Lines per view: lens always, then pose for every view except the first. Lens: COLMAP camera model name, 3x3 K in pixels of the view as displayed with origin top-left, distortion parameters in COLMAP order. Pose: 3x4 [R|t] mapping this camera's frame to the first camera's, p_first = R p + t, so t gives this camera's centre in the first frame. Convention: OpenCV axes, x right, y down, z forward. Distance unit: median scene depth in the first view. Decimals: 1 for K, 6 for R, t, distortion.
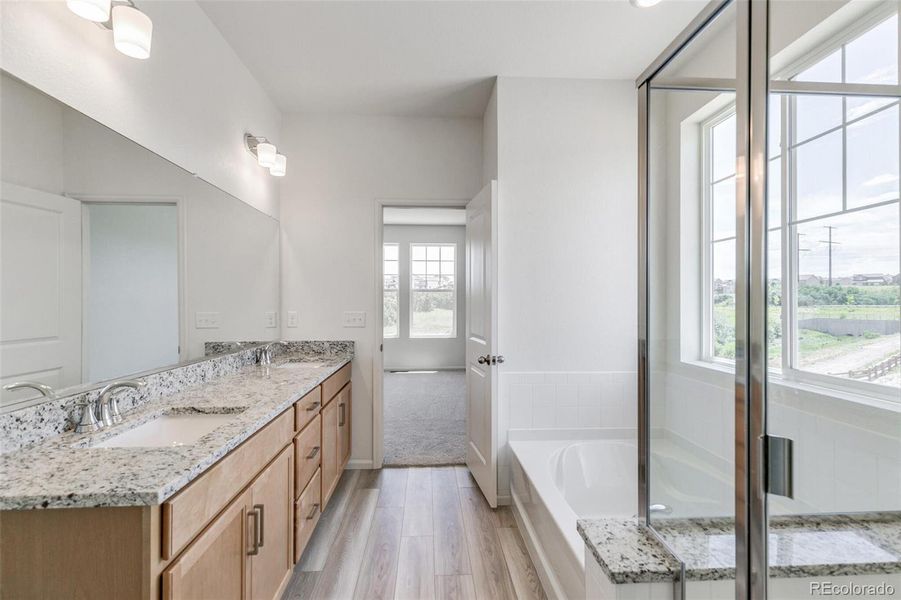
lens RADIAL K [[401.4, 0, 450.5], [0, 401.4, 300.0], [0, 0, 1]] dist [0.000274, 0.000040]
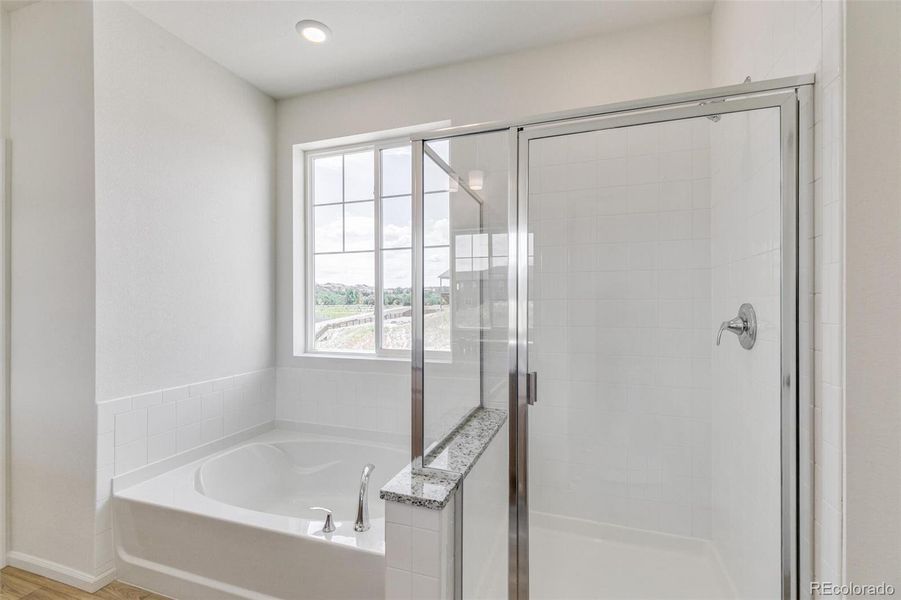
lens RADIAL K [[395.4, 0, 450.5], [0, 395.4, 300.0], [0, 0, 1]] dist [0.000428, 0.000232]
pose [[0.390224, 0.011415, 0.920649, -0.283284], [-0.007352, 0.999930, -0.009282, 0.004131], [-0.920691, -0.003146, 0.390280, 0.158691]]
